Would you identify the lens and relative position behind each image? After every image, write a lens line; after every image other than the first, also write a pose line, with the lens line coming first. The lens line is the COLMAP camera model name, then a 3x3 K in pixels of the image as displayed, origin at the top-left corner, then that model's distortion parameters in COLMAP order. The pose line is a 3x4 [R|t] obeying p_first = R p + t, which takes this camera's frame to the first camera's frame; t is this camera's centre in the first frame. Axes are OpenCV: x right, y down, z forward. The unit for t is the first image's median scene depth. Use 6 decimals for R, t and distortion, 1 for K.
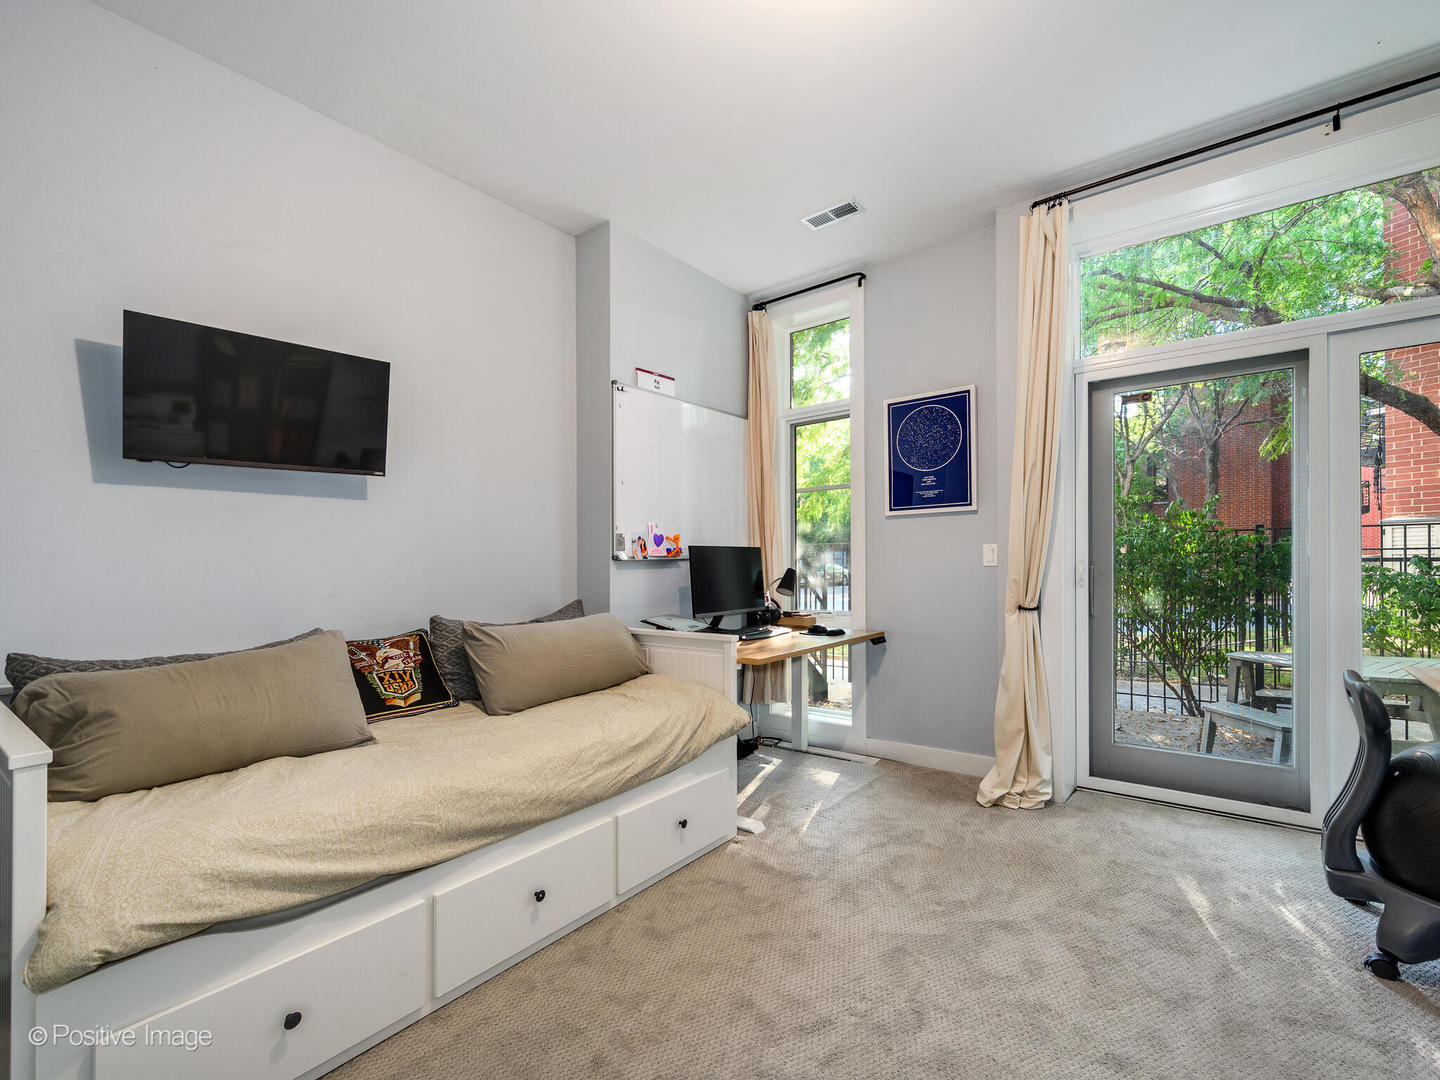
lens RADIAL K [[660.5, 0, 724.0], [0, 660.5, 555.2], [0, 0, 1]] dist [-0.007693, 0.000922]
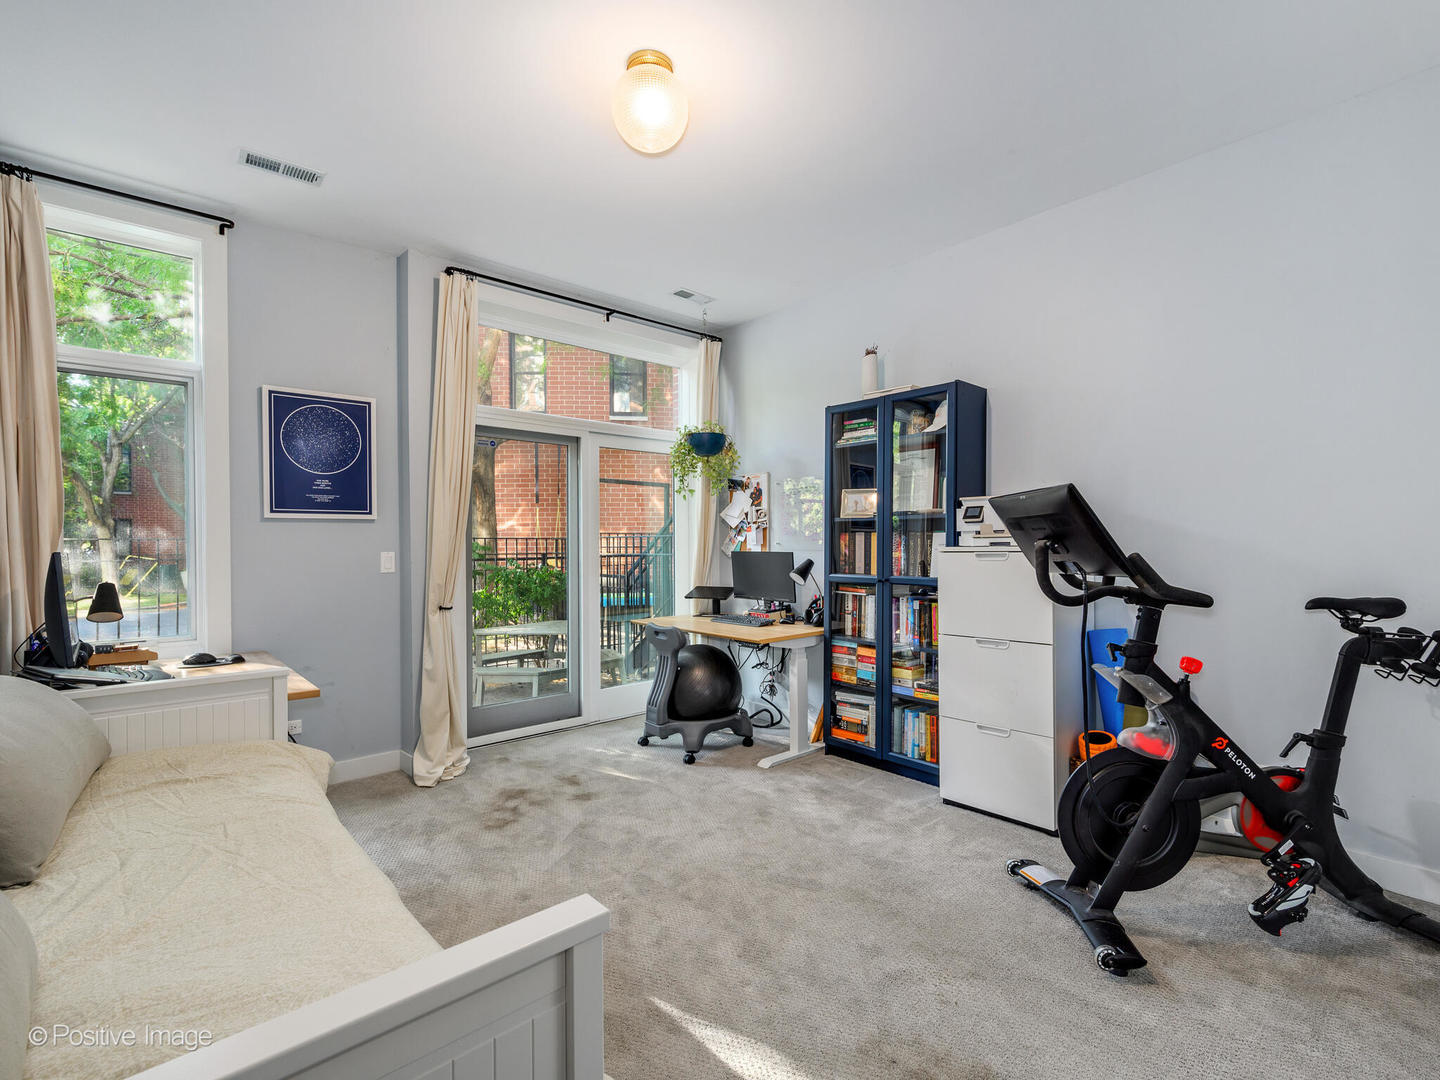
lens RADIAL K [[700.6, 0, 725.0], [0, 700.6, 543.4], [0, 0, 1]] dist [0.004170, -0.001855]
pose [[0.158629, 0.014714, 0.987229, -0.696431], [-0.005228, 0.999887, -0.014063, -0.019388], [-0.987324, -0.002931, 0.158688, 0.309686]]
